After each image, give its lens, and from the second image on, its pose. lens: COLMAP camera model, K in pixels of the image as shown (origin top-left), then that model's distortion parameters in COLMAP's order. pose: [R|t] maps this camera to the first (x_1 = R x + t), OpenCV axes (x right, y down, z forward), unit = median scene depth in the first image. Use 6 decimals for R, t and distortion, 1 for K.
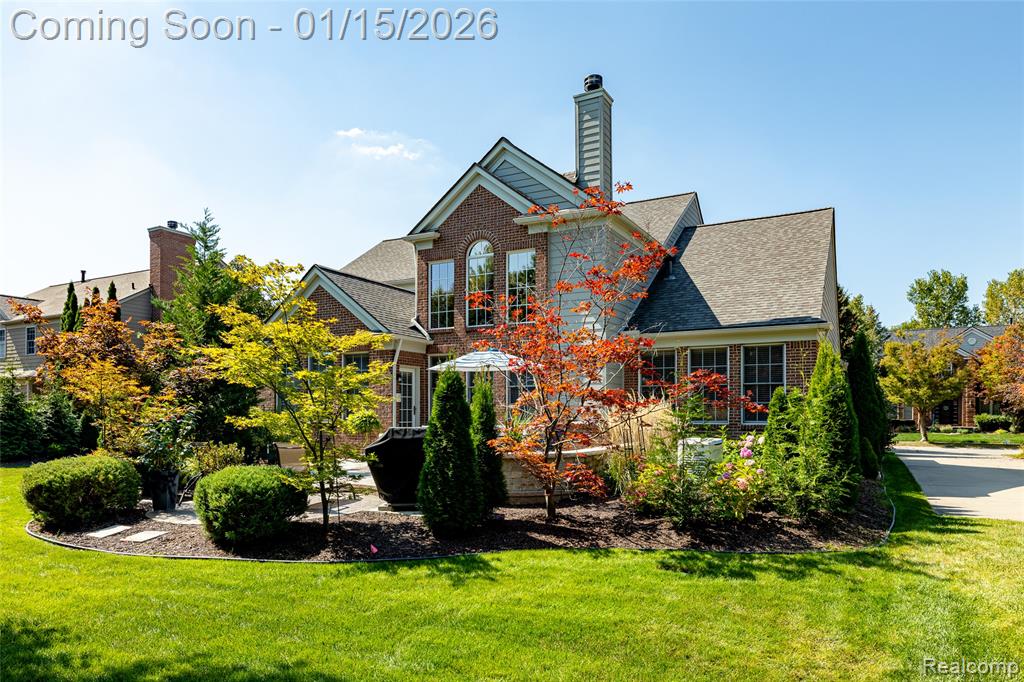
lens RADIAL K [[663.7, 0, 511.4], [0, 663.7, 403.1], [0, 0, 1]] dist [0.003457, -0.003008]
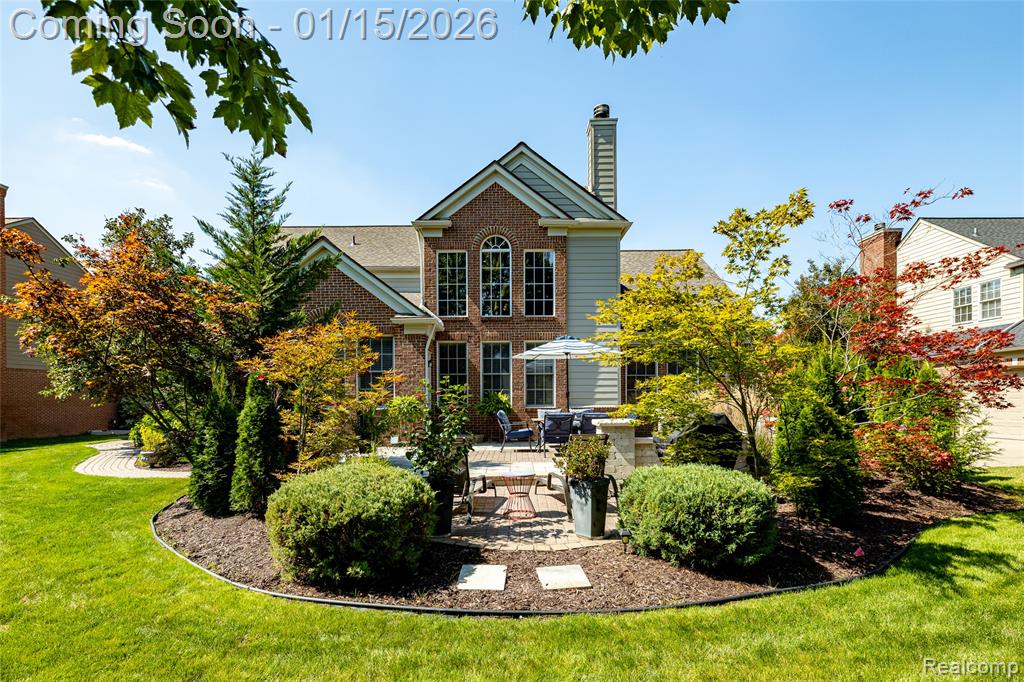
lens RADIAL K [[505.4, 0, 510.2], [0, 505.4, 404.1], [0, 0, 1]] dist [0.004939, 0.000837]
pose [[0.882593, -0.013224, 0.469952, -0.429657], [-0.002581, 0.999453, 0.032971, -0.001686], [-0.470131, -0.030313, 0.882076, 0.276634]]
